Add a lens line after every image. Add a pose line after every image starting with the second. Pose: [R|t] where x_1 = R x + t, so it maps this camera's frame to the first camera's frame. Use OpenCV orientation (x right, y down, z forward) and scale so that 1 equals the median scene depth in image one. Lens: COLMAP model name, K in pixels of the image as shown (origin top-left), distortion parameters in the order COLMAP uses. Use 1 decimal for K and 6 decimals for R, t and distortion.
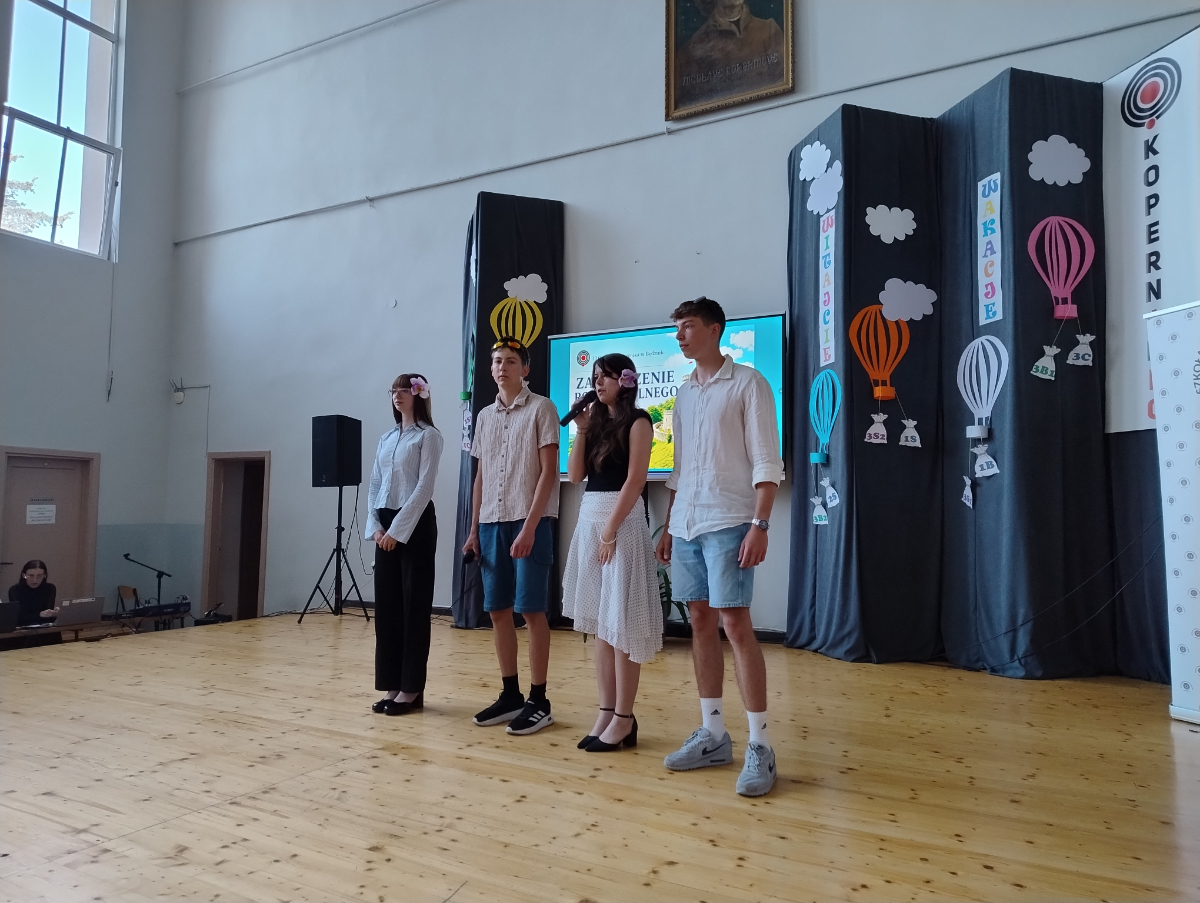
lens RADIAL K [[817.2, 0, 606.2], [0, 817.2, 453.3], [0, 0, 1]] dist [0.070479, -0.085282]
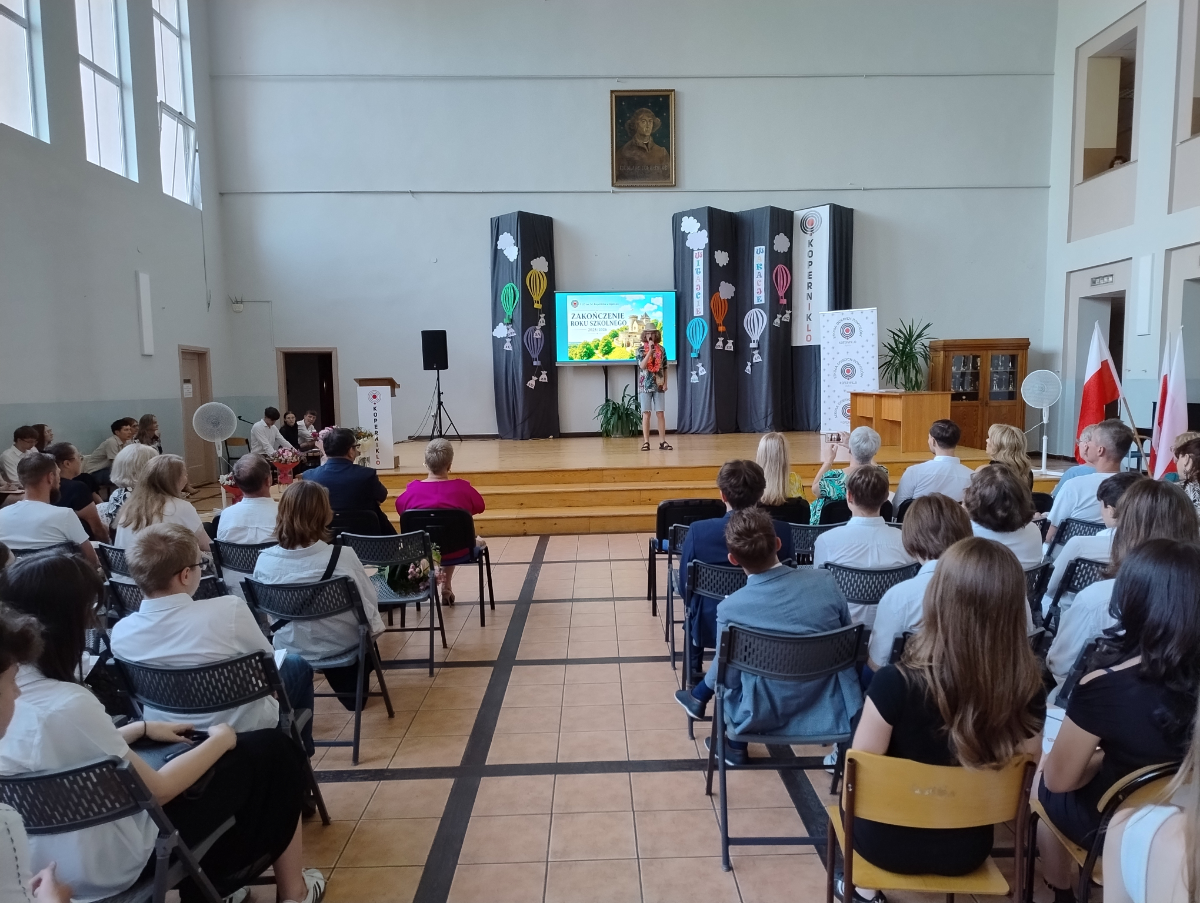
lens RADIAL K [[817.2, 0, 606.2], [0, 817.2, 453.3], [0, 0, 1]] dist [0.070479, -0.085282]
pose [[0.857593, -0.067848, 0.509834, -1.239639], [-0.009703, 0.988950, 0.147929, -0.063163], [-0.514237, -0.131810, 0.847459, -0.971859]]
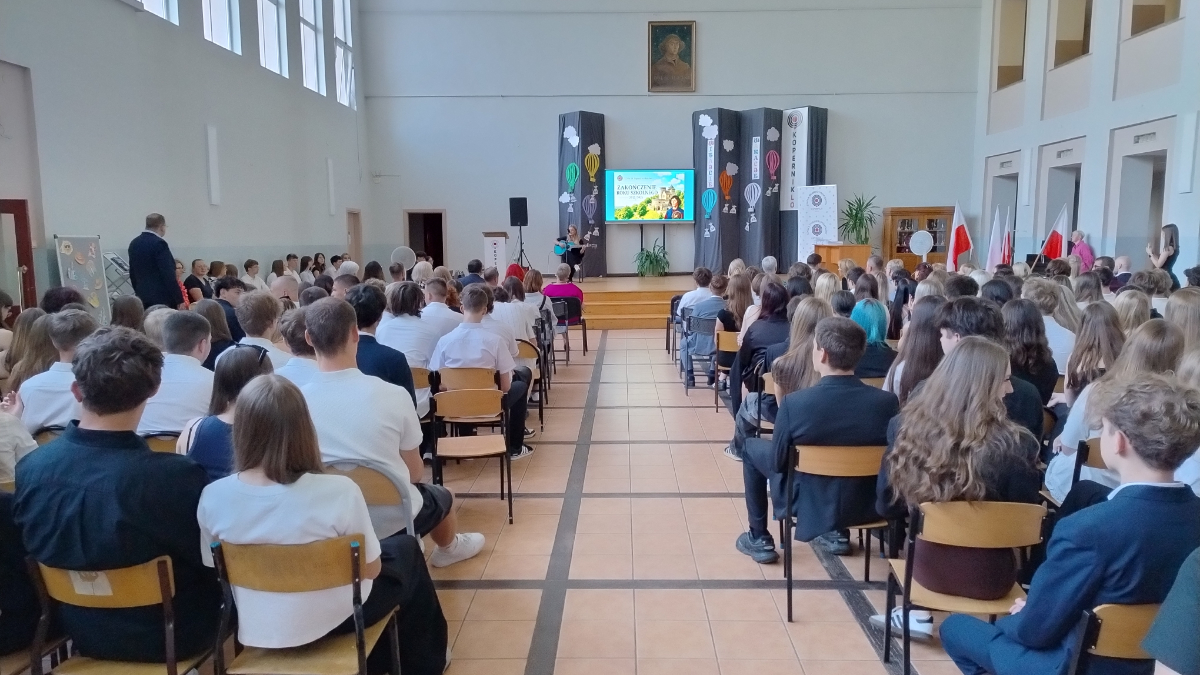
lens RADIAL K [[826.9, 0, 606.1], [0, 826.9, 338.6], [0, 0, 1]] dist [0.036392, 0.002119]
pose [[0.876605, -0.072766, 0.475676, -1.744479], [-0.016723, 0.983297, 0.181238, -0.110464], [-0.480919, -0.166829, 0.860747, -1.779593]]
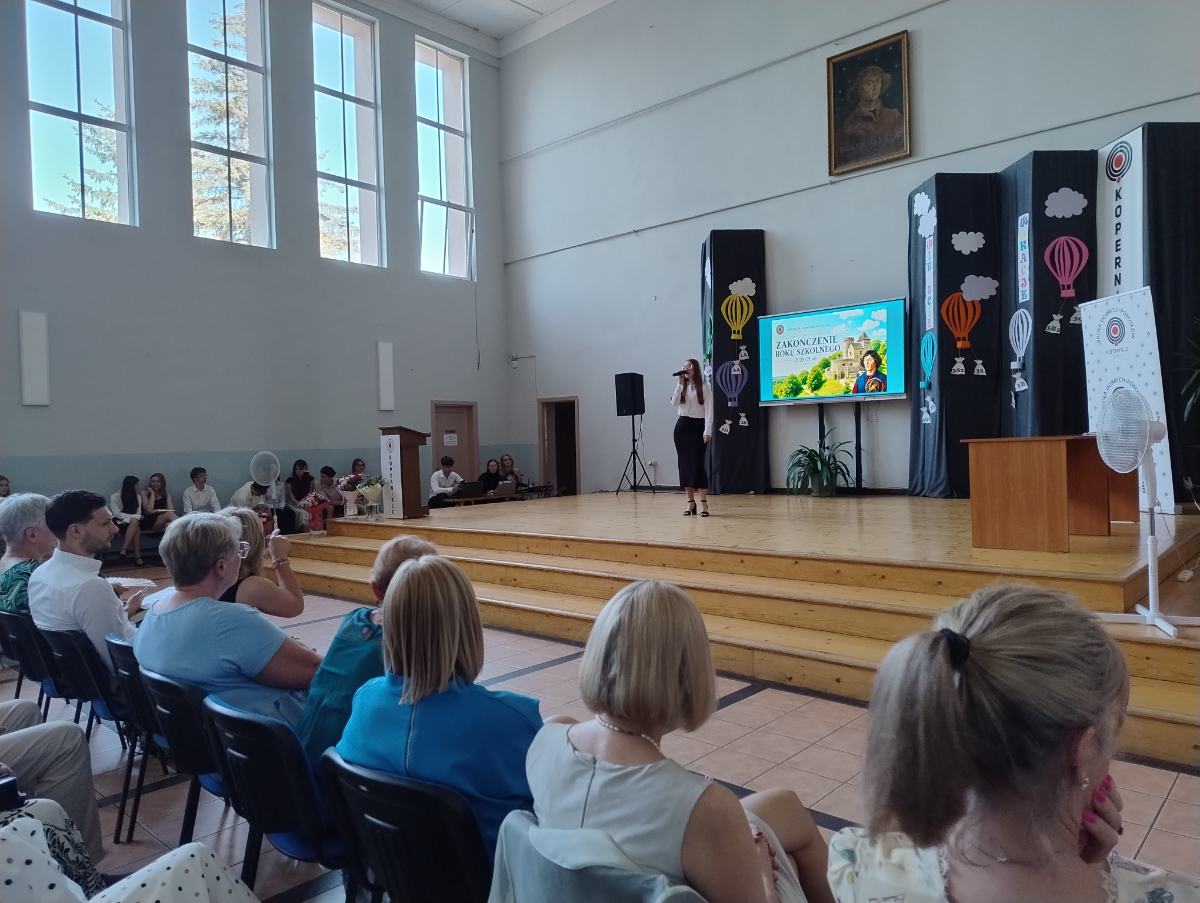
lens RADIAL K [[817.2, 0, 606.2], [0, 817.2, 453.3], [0, 0, 1]] dist [0.070479, -0.085282]
pose [[0.974052, -0.031548, -0.224115, -0.008552], [0.049813, 0.995839, 0.076315, -0.016142], [0.220775, -0.085498, 0.971570, -0.840473]]
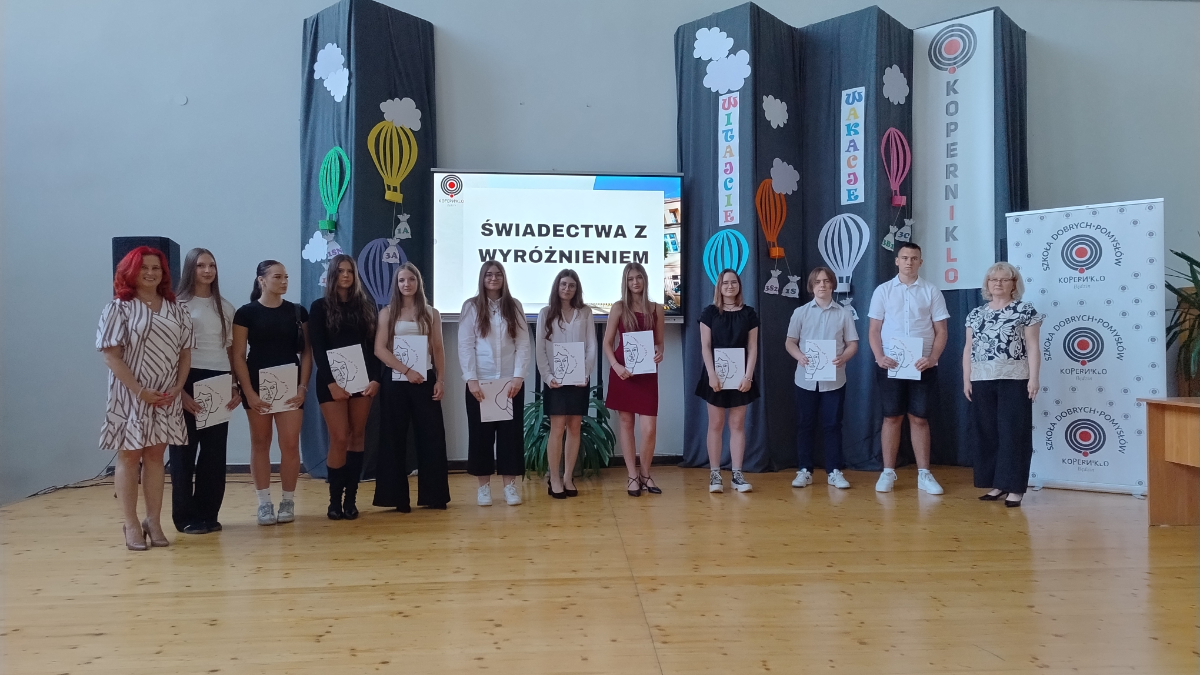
lens RADIAL K [[826.9, 0, 606.1], [0, 826.9, 338.6], [0, 0, 1]] dist [0.036392, 0.002119]
pose [[0.838433, -0.004075, 0.544989, -0.530078], [-0.027846, 0.998346, 0.050304, -0.001212], [-0.544293, -0.057352, 0.836933, 0.099756]]
